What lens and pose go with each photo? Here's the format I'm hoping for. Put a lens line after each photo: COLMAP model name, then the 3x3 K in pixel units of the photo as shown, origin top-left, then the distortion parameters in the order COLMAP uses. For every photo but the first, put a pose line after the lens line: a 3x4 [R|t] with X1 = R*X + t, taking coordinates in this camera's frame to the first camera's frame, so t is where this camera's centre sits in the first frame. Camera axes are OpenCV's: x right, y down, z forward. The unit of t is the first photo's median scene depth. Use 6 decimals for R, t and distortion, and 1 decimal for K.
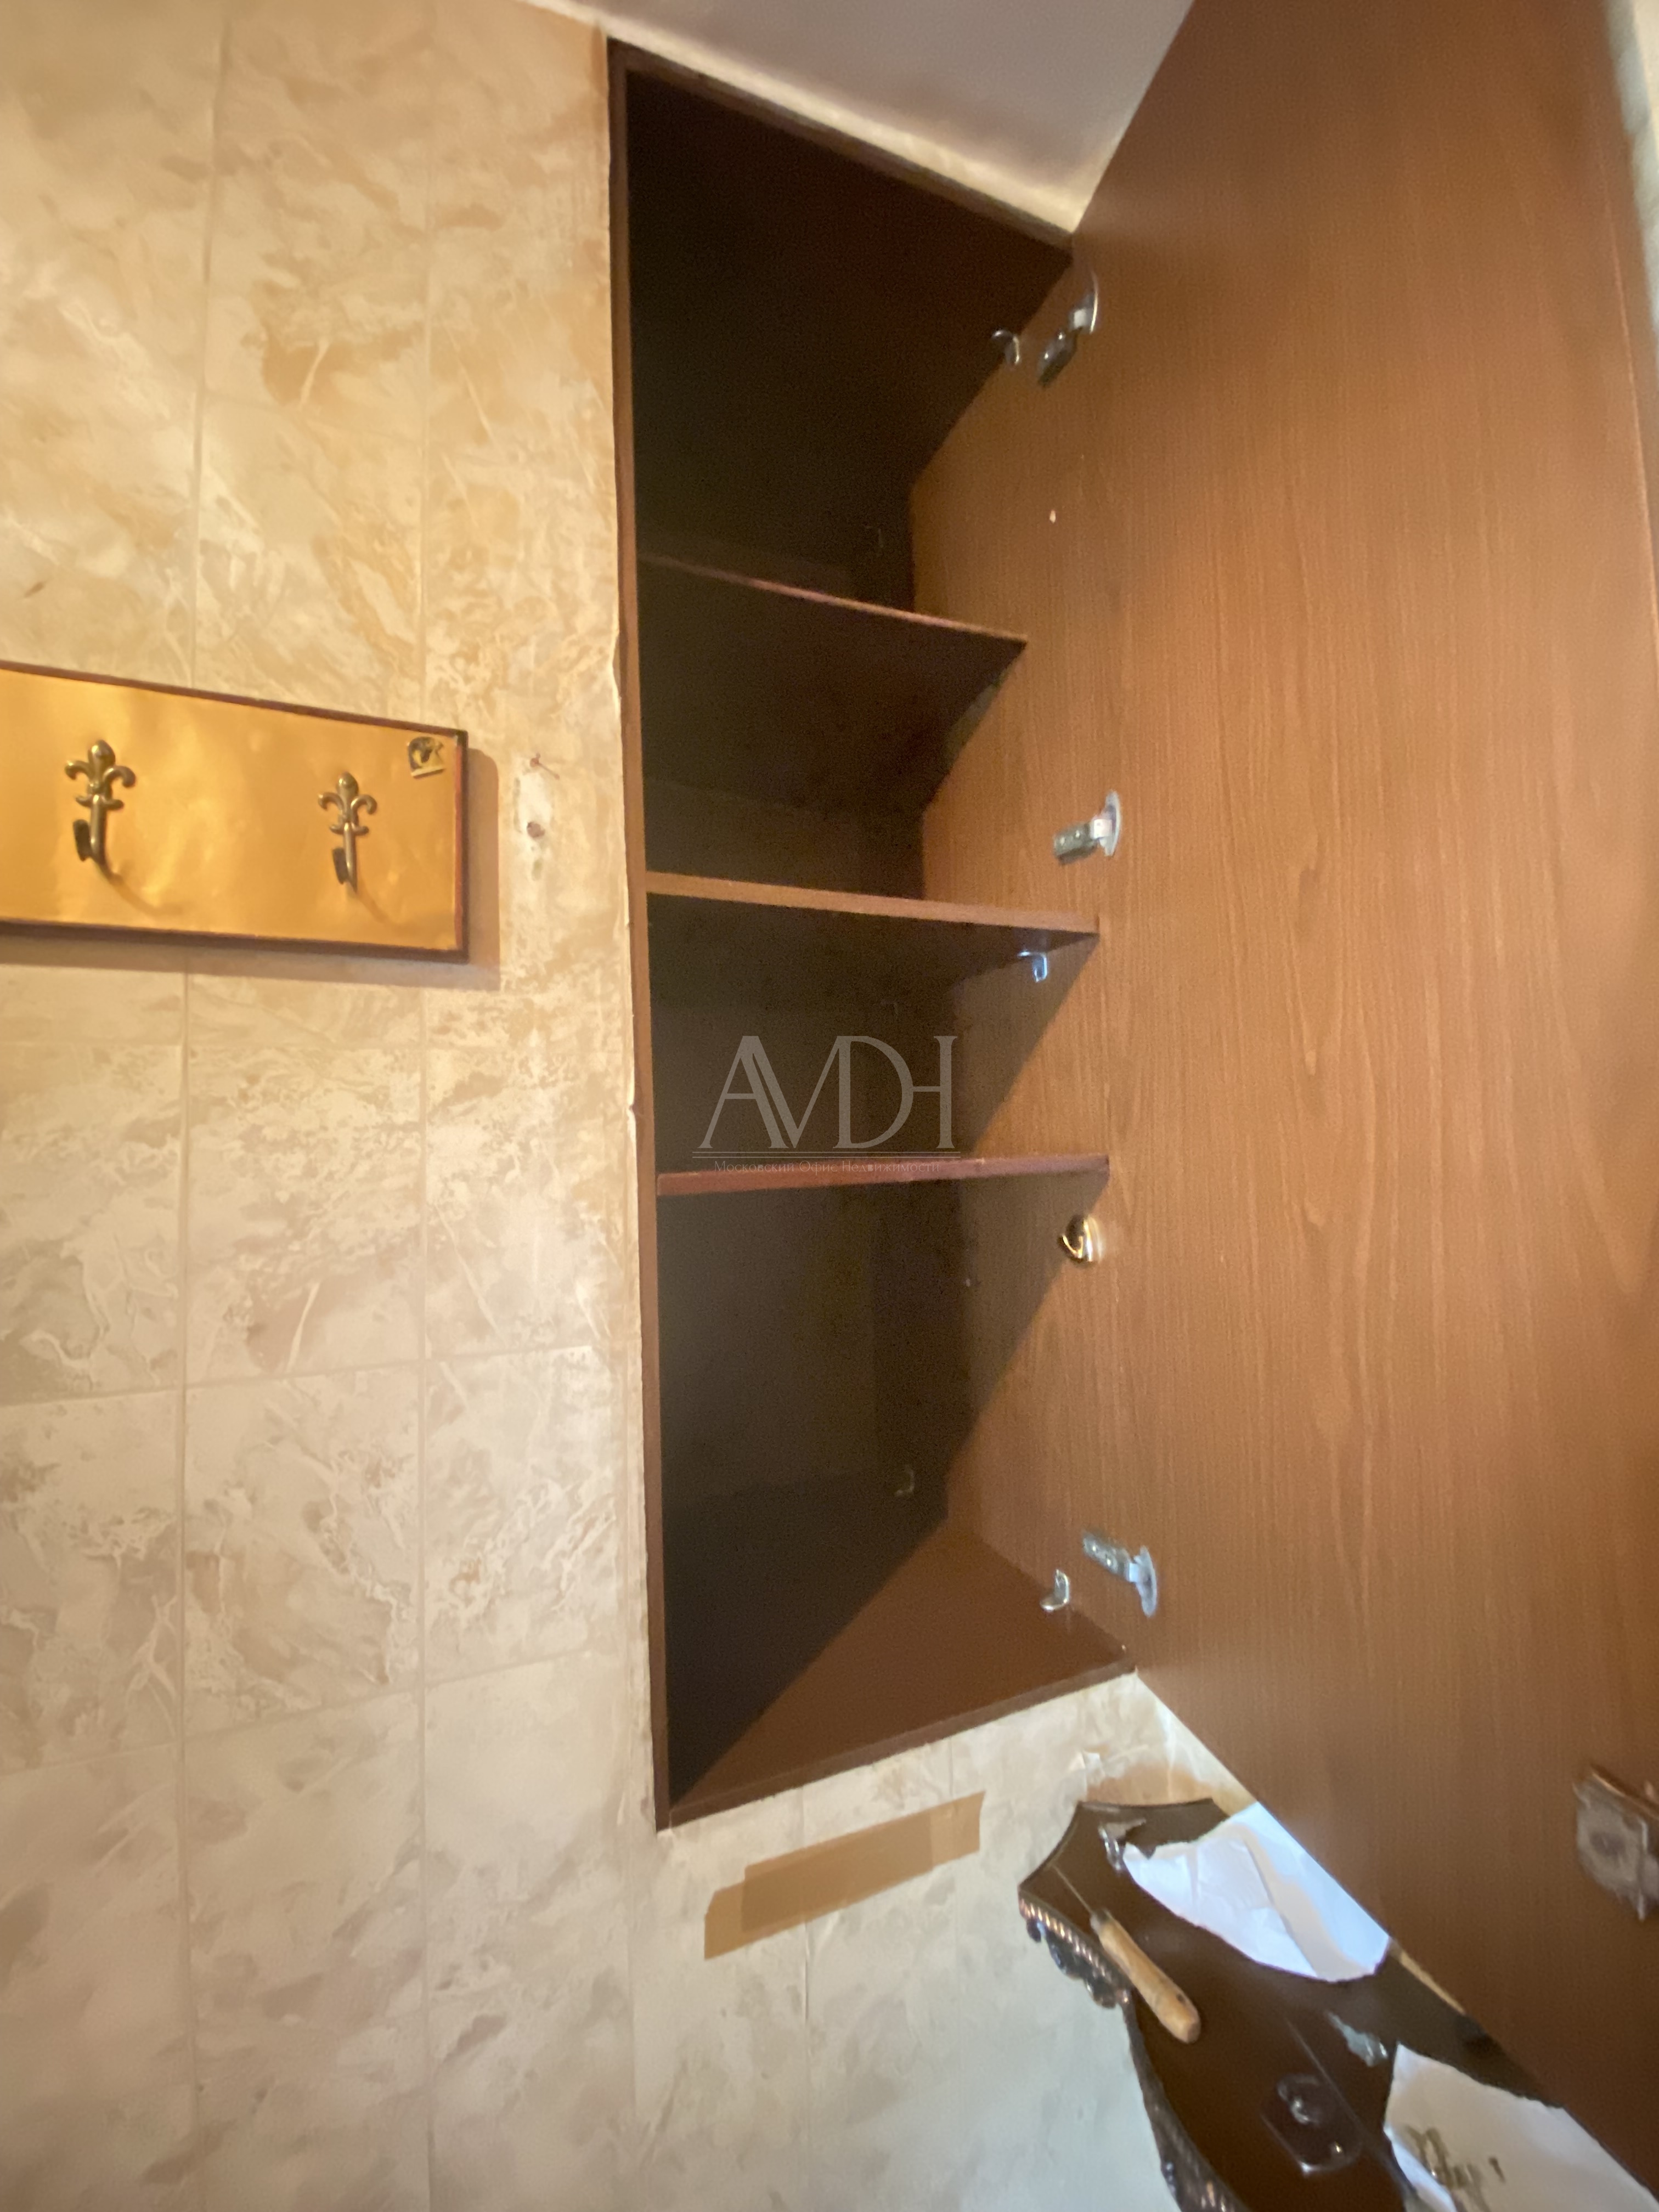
lens RADIAL K [[893.2, 0, 828.2], [0, 893.2, 1122.1], [0, 0, 1]] dist [0.011274, -0.016338]
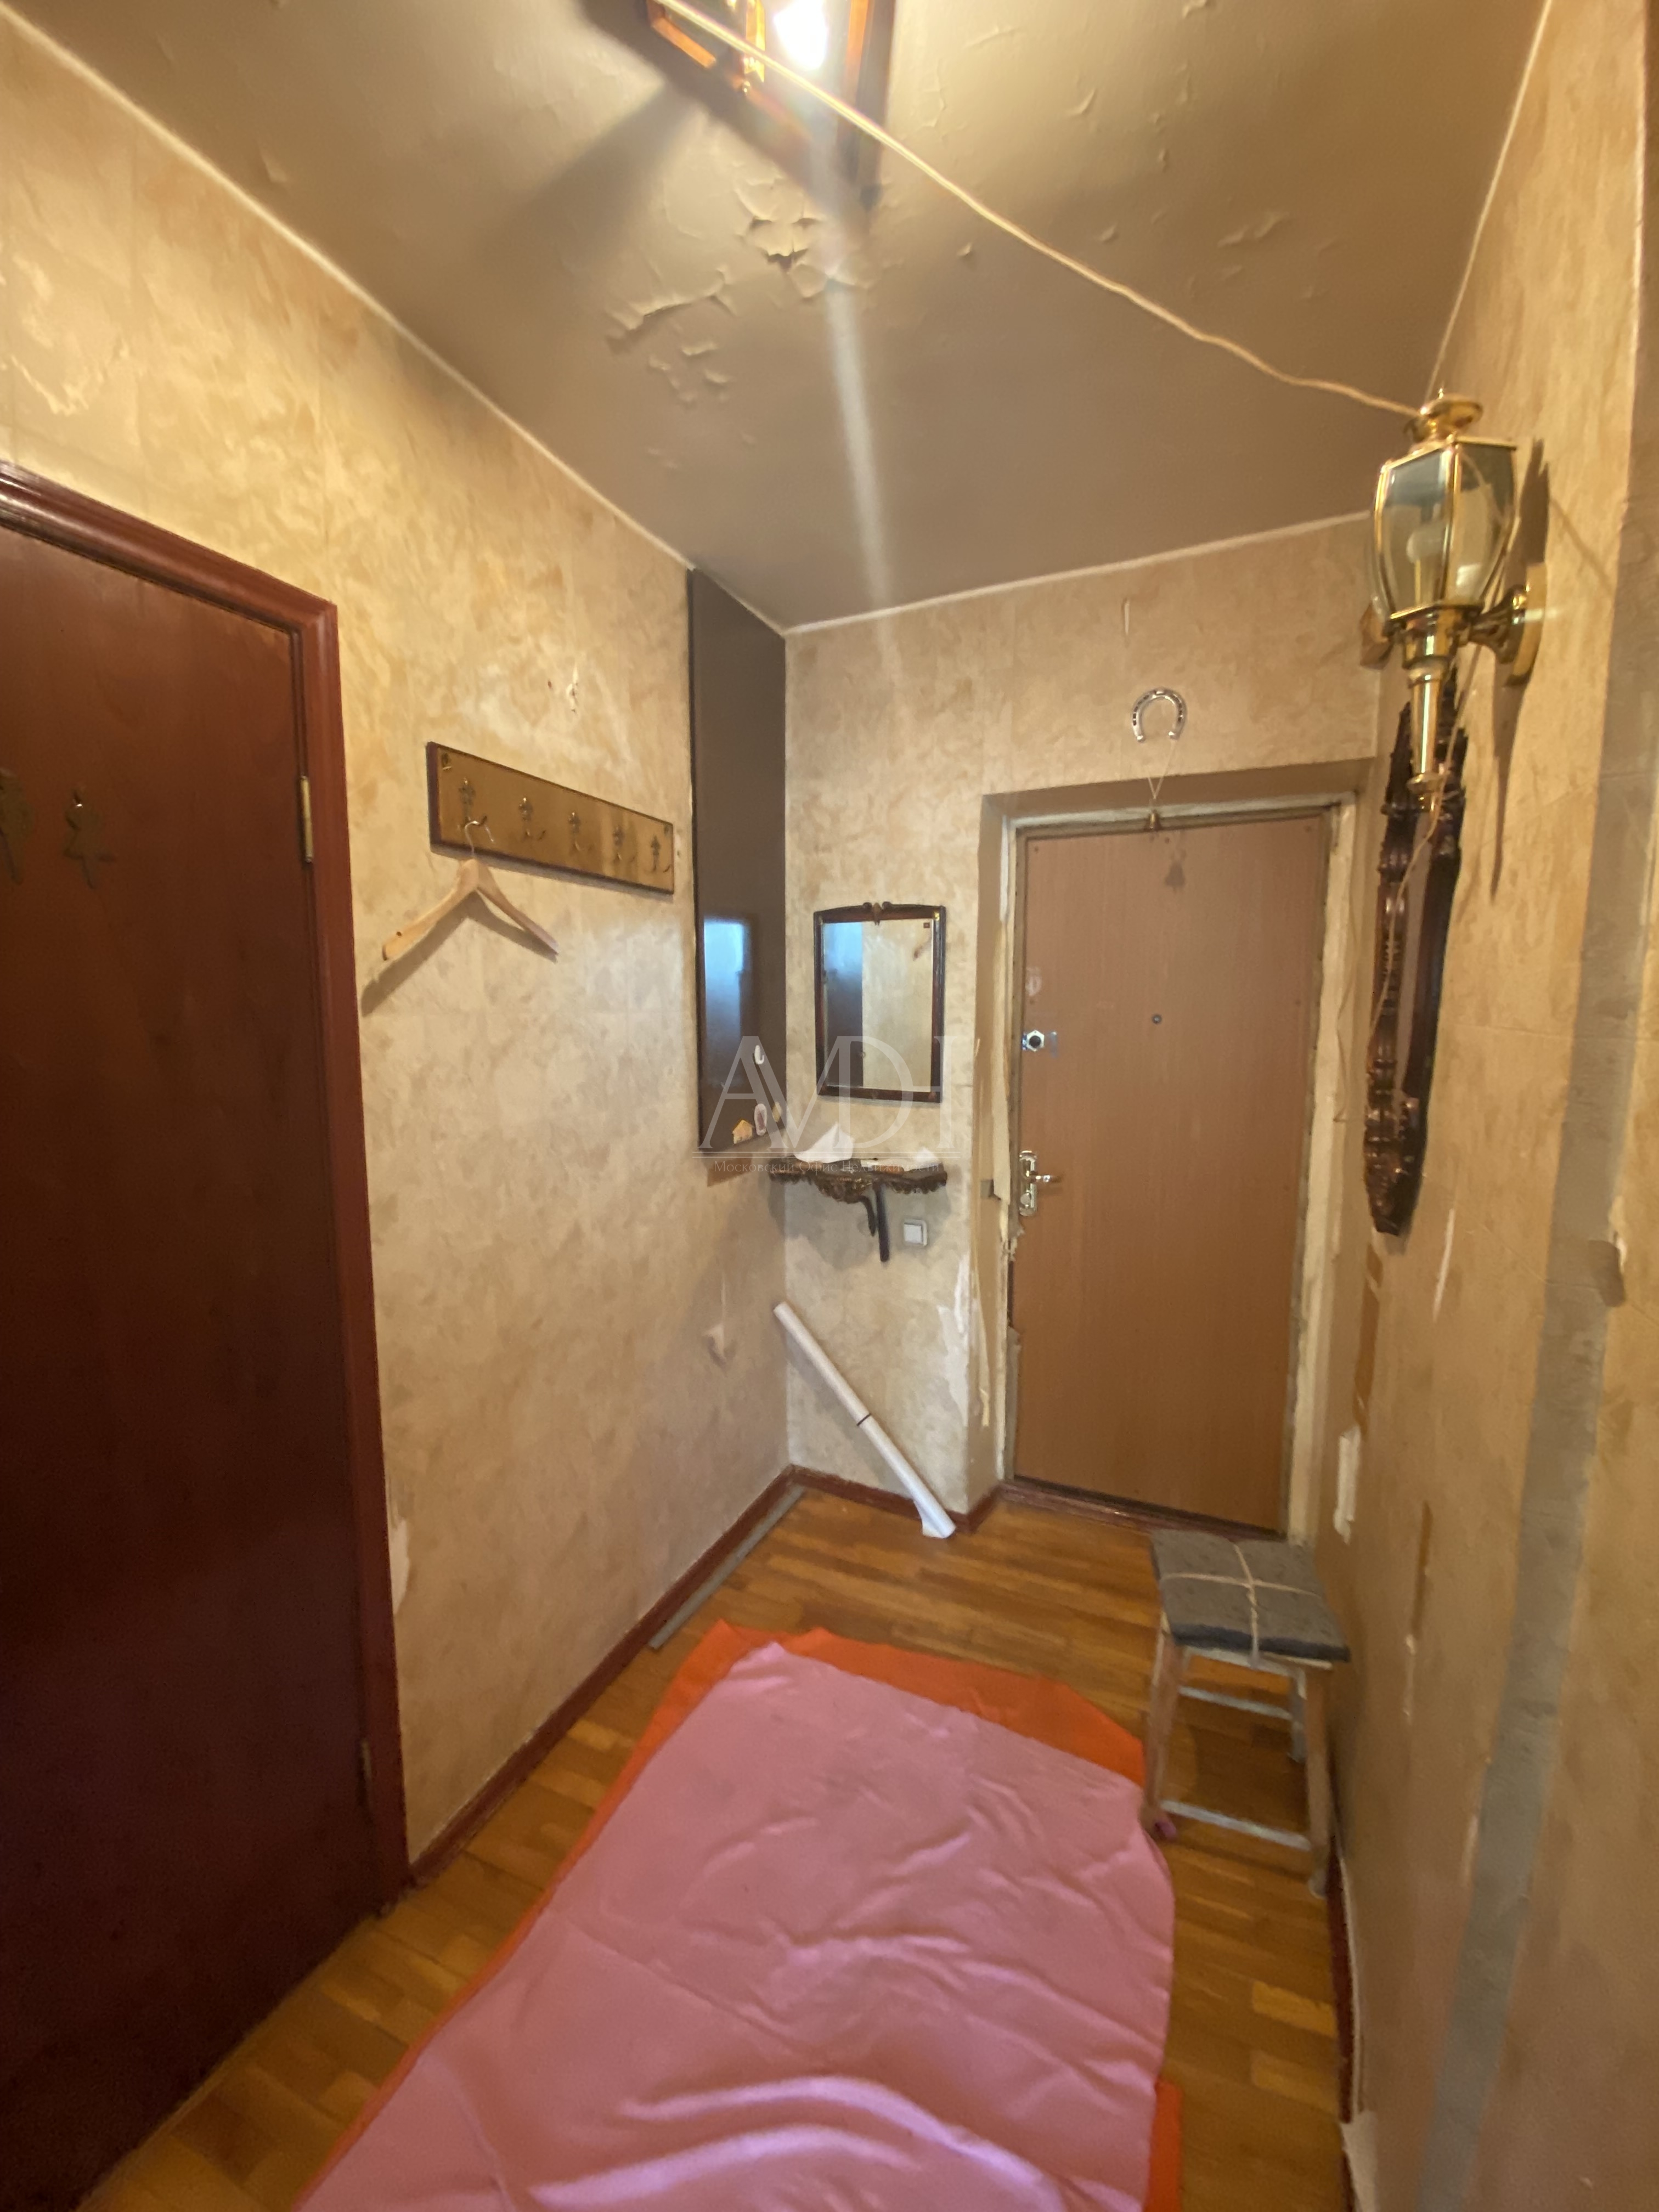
lens RADIAL K [[893.2, 0, 836.6], [0, 893.2, 1101.8], [0, 0, 1]] dist [0.011274, -0.016338]
pose [[0.727301, -0.047542, 0.684670, -2.403377], [-0.053395, 0.990655, 0.125509, 0.147432], [-0.684238, -0.127841, 0.717966, -2.042638]]
